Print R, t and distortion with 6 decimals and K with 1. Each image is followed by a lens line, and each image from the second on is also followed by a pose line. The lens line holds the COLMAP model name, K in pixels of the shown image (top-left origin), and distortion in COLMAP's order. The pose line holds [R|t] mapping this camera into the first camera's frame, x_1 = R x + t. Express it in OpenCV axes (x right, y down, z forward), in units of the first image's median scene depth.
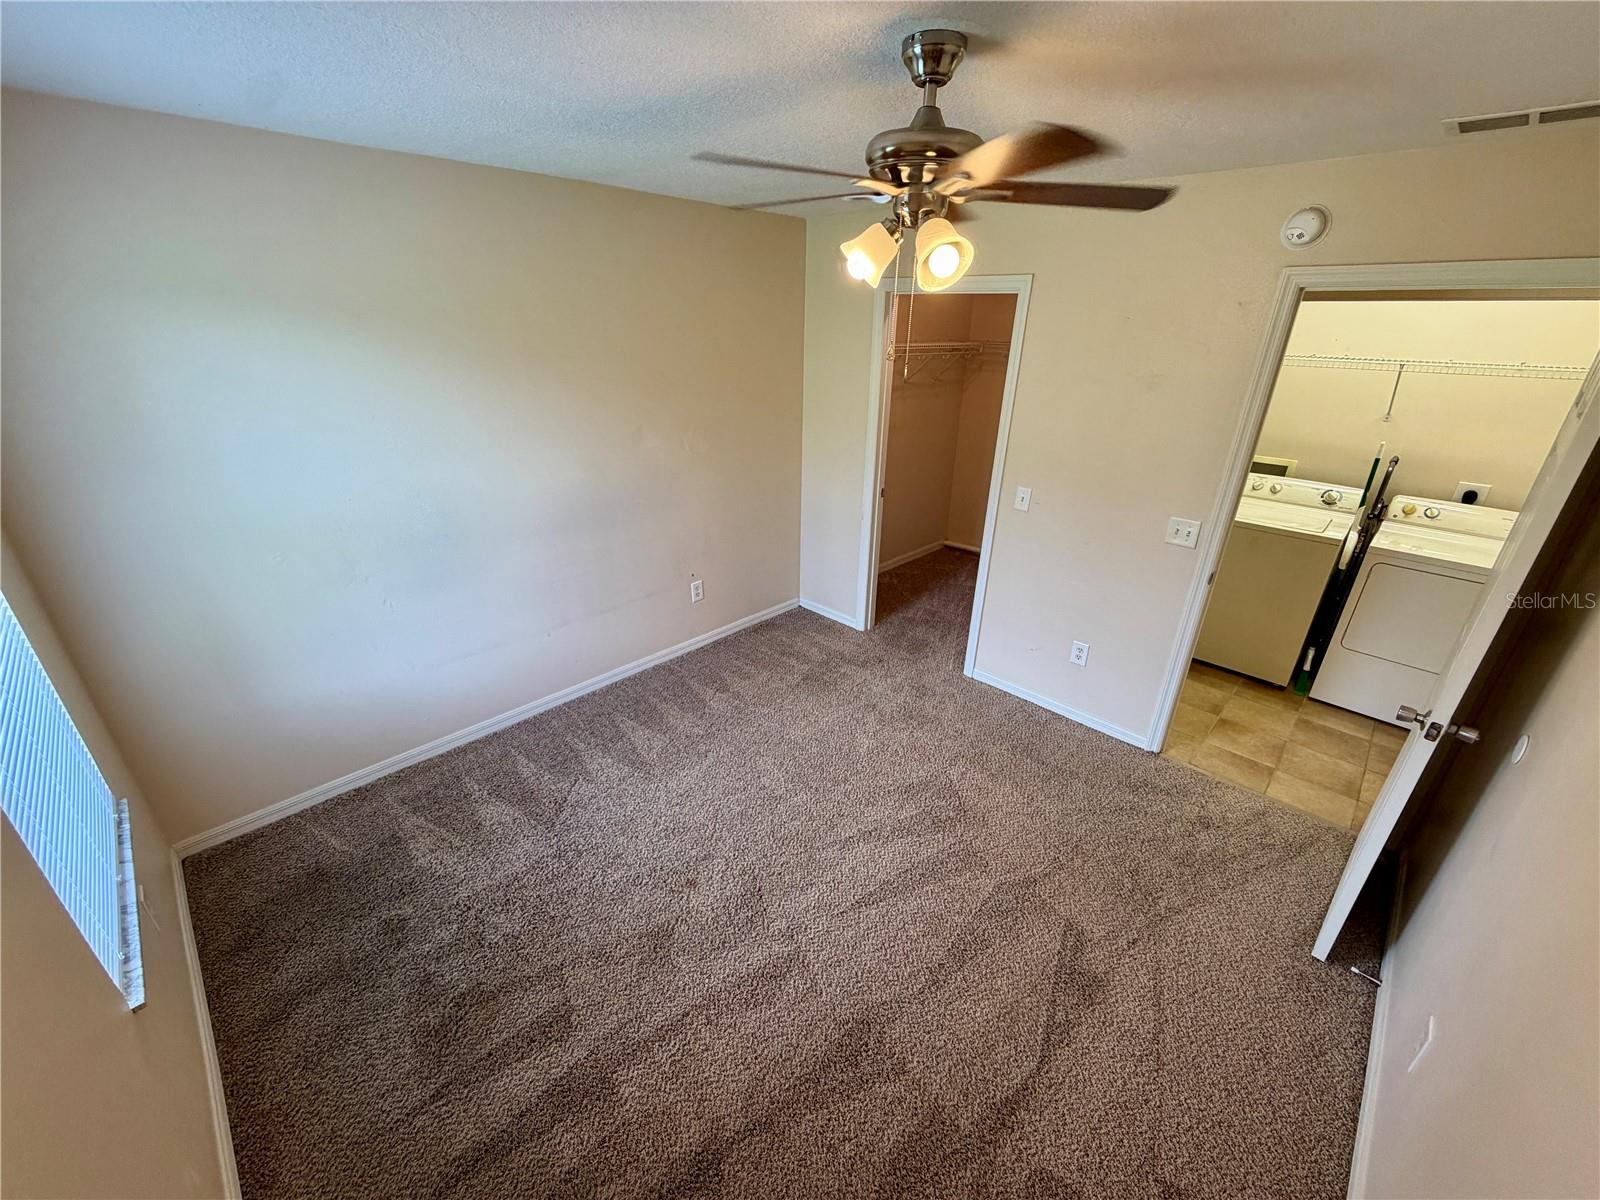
lens RADIAL K [[635.6, 0, 800.2], [0, 635.6, 593.4], [0, 0, 1]] dist [-0.002562, -0.000102]
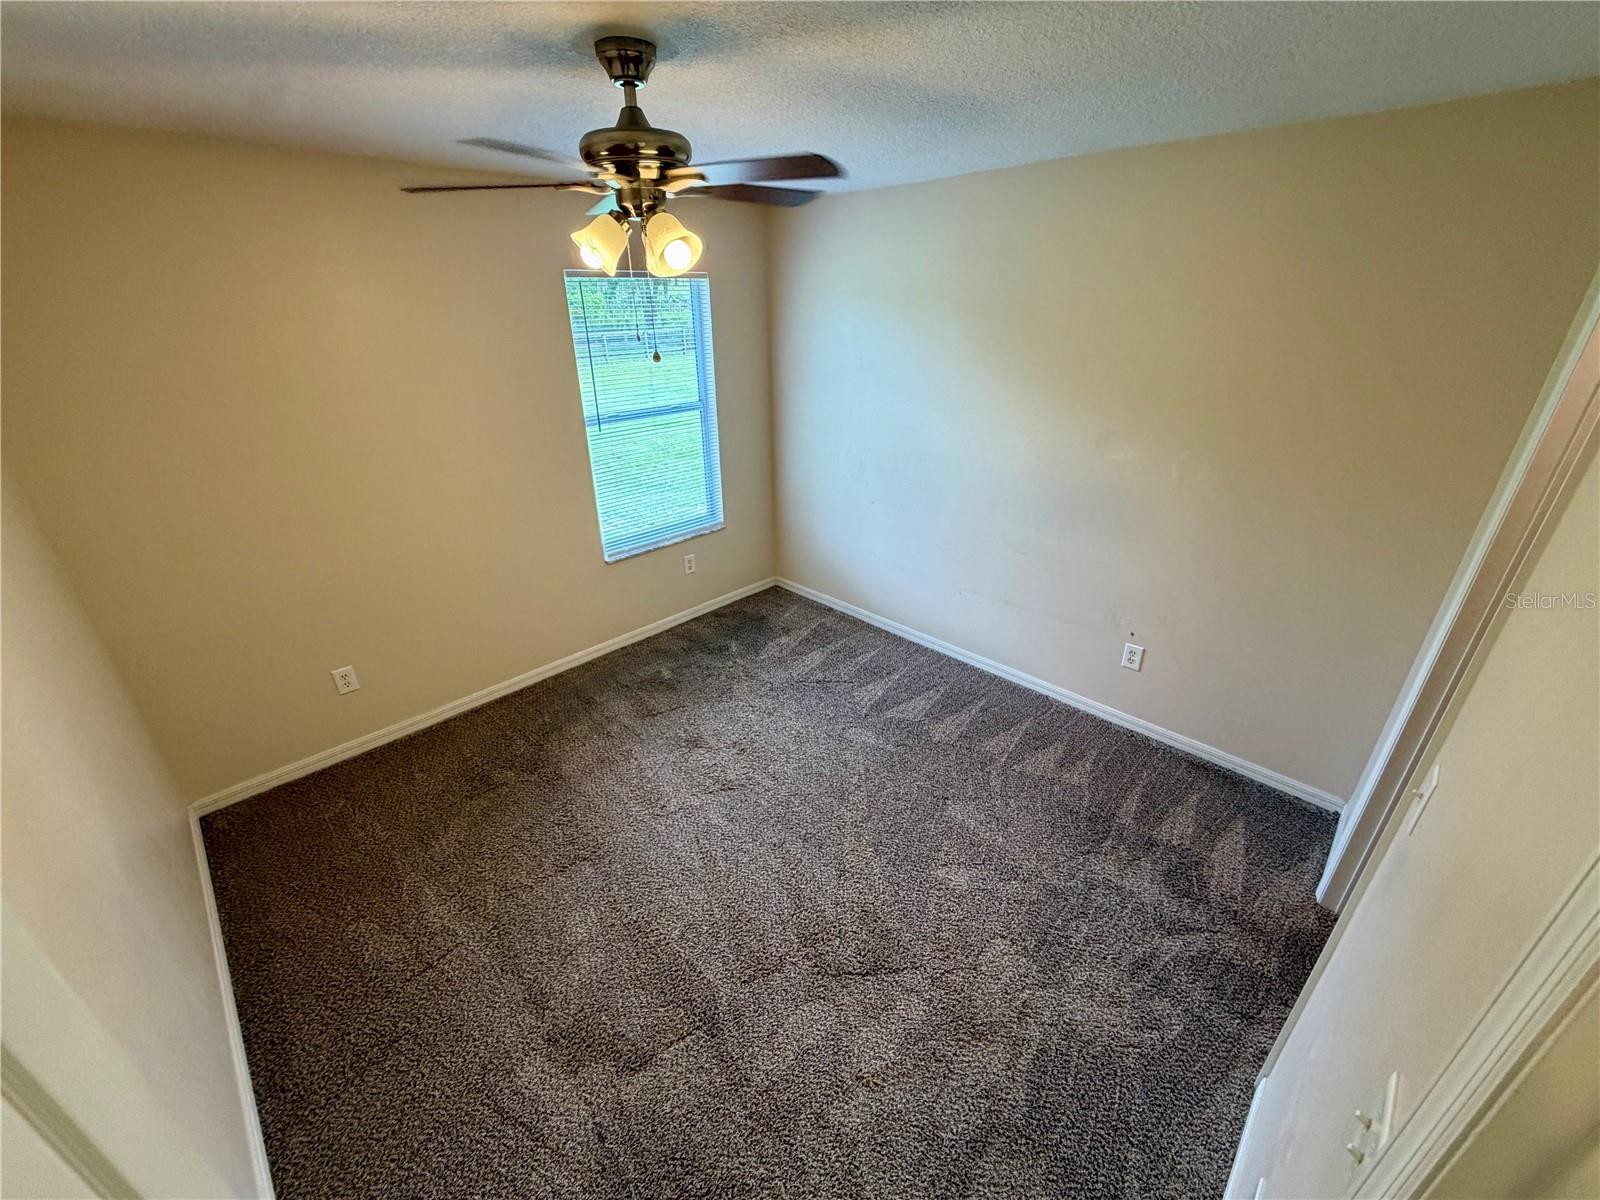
lens RADIAL K [[635.6, 0, 800.2], [0, 635.6, 605.7], [0, 0, 1]] dist [-0.002562, -0.000102]
pose [[-0.004894, 0.421468, -0.906830, 0.703649], [-0.389556, 0.834398, 0.389906, -0.272106], [0.920990, 0.355169, 0.160102, 0.650734]]
